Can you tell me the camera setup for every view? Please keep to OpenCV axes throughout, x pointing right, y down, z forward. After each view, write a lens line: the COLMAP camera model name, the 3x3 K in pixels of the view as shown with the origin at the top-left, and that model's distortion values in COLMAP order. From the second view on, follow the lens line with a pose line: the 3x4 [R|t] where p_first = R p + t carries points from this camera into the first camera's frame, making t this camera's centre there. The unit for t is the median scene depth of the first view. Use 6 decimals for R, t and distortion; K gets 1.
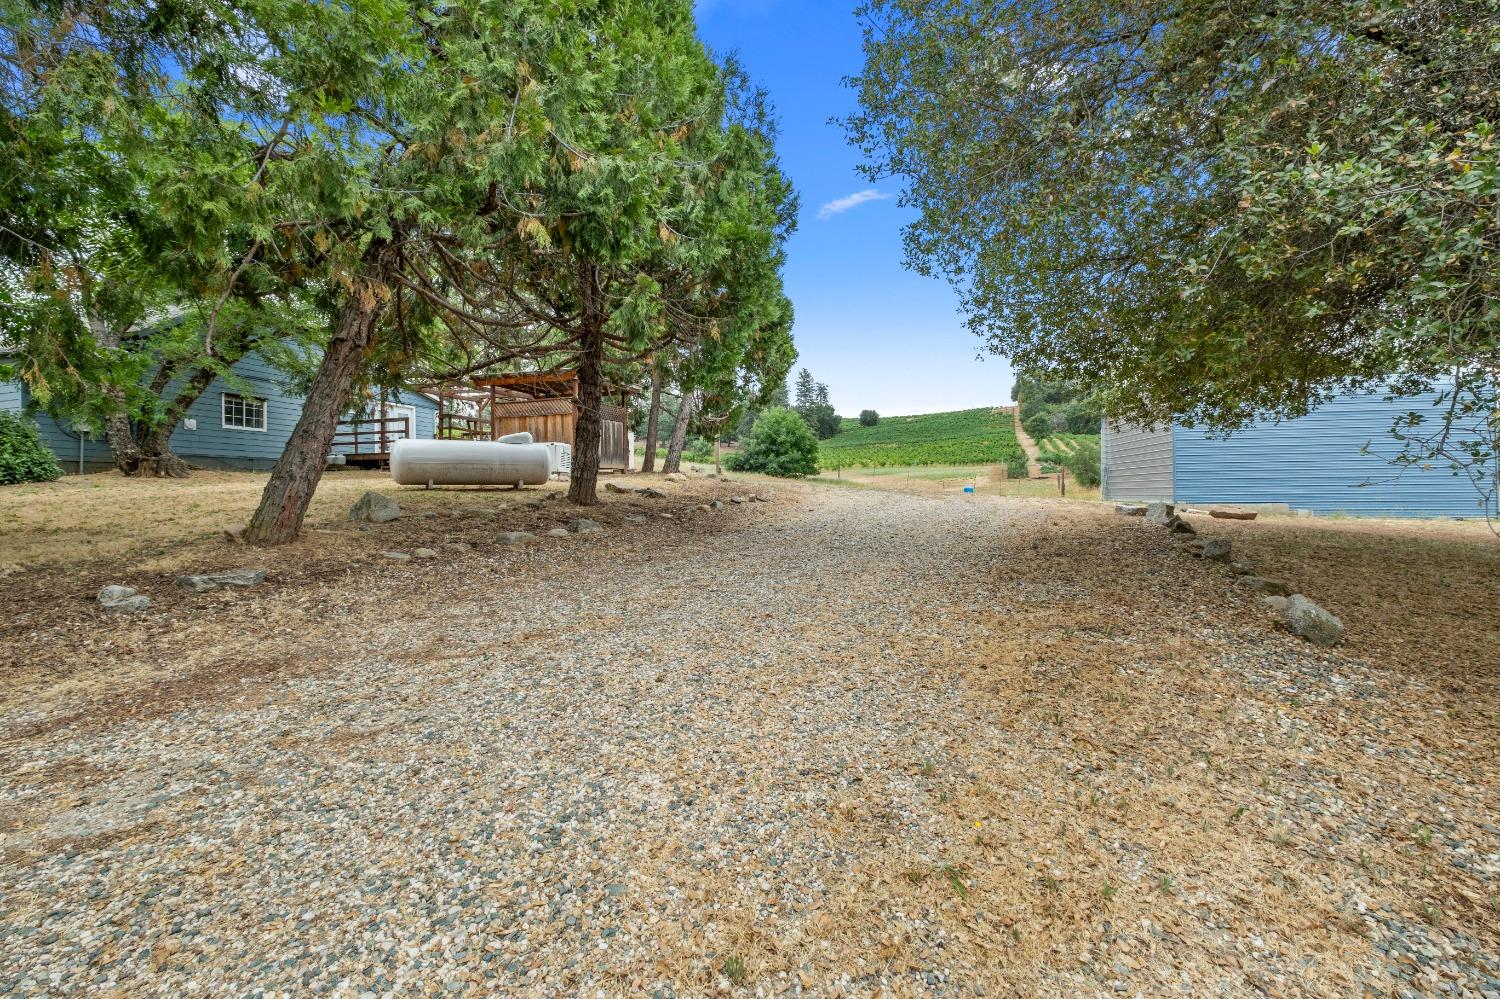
lens RADIAL K [[641.9, 0, 750.0], [0, 641.9, 499.5], [0, 0, 1]] dist [-0.009828, 0.000137]
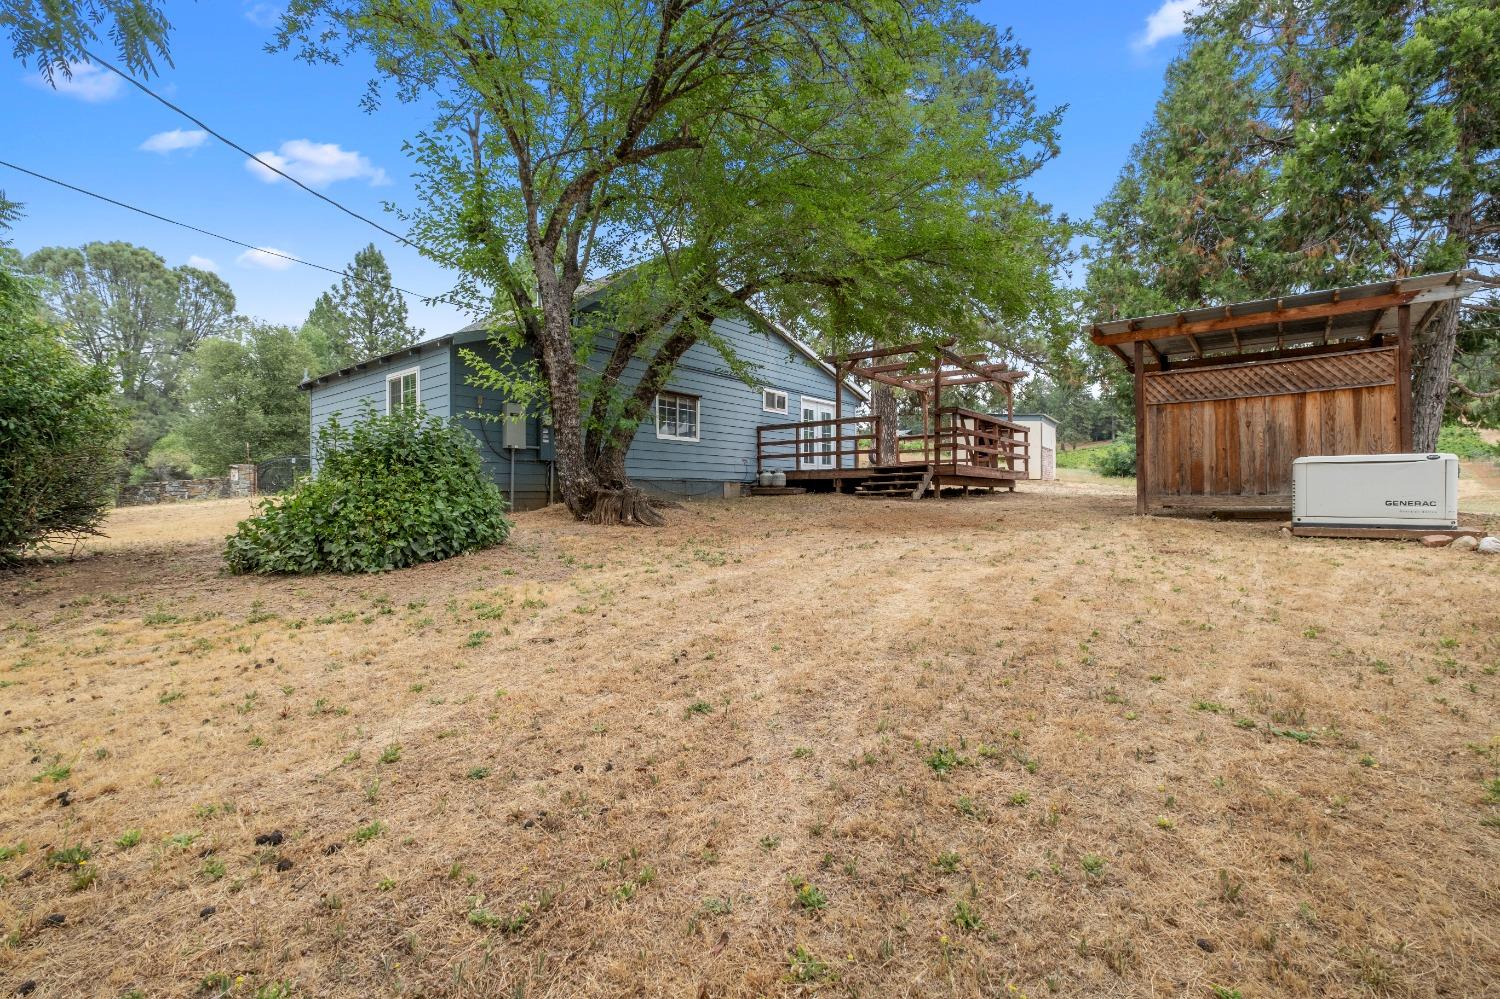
lens RADIAL K [[641.9, 0, 750.0], [0, 641.9, 499.5], [0, 0, 1]] dist [-0.009828, 0.000137]
pose [[0.923401, 0.010772, -0.383686, -0.586427], [-0.010219, 0.999942, 0.003478, -0.061390], [0.383701, 0.000709, 0.923457, 0.487157]]
